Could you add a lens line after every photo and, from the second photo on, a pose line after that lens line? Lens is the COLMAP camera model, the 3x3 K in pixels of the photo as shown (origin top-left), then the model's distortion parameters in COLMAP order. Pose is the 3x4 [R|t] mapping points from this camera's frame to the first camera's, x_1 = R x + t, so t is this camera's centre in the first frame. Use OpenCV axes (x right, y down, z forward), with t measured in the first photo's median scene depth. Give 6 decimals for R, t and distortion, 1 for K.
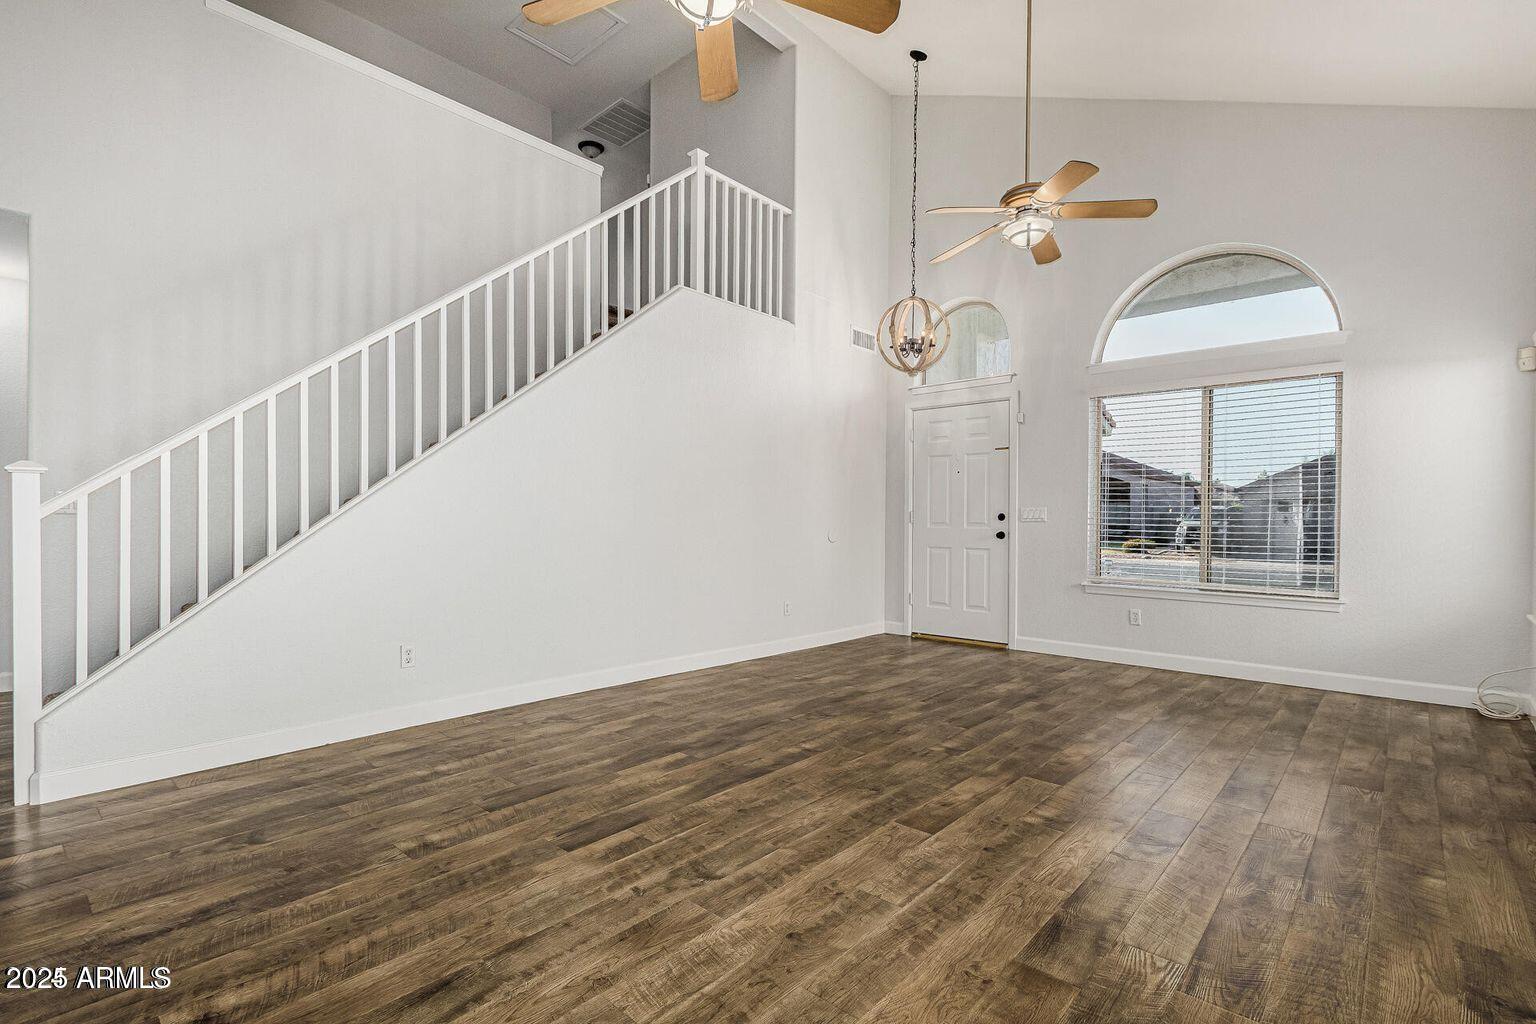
lens RADIAL K [[692.6, 0, 780.5], [0, 692.6, 517.8], [0, 0, 1]] dist [0.001071, -0.000118]
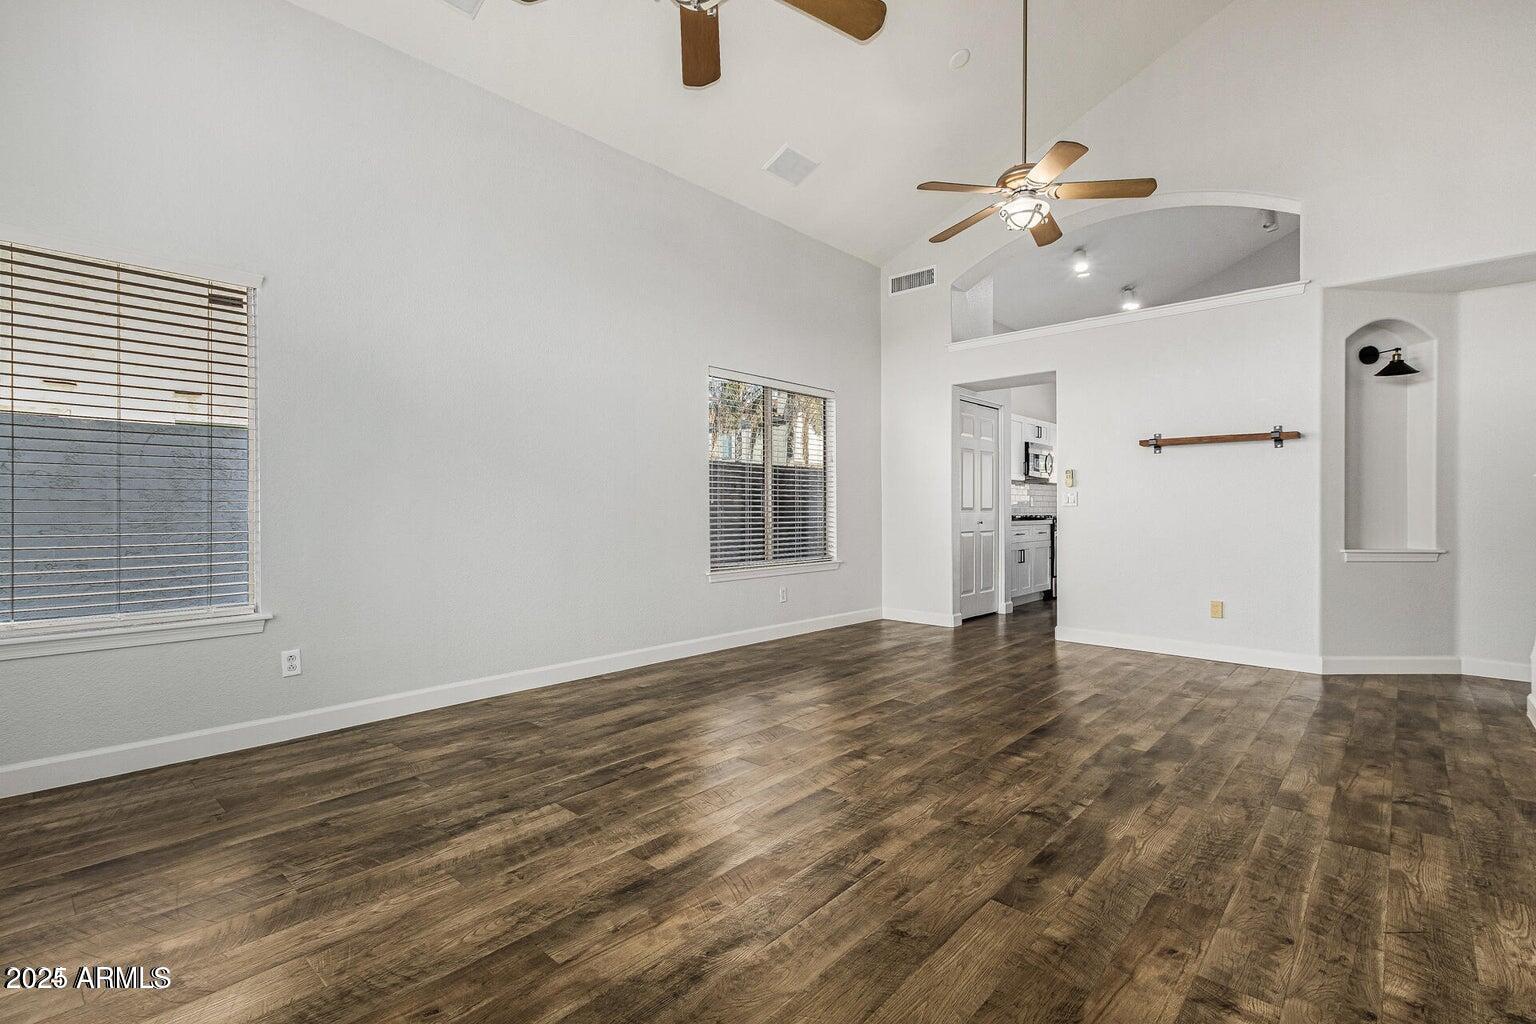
lens RADIAL K [[692.6, 0, 768.7], [0, 692.6, 508.9], [0, 0, 1]] dist [0.001071, -0.000118]
pose [[-0.999838, -0.008653, 0.015780, 0.360625], [-0.008678, 0.999961, -0.001456, 0.008994], [-0.015767, -0.001593, -0.999874, 1.950501]]
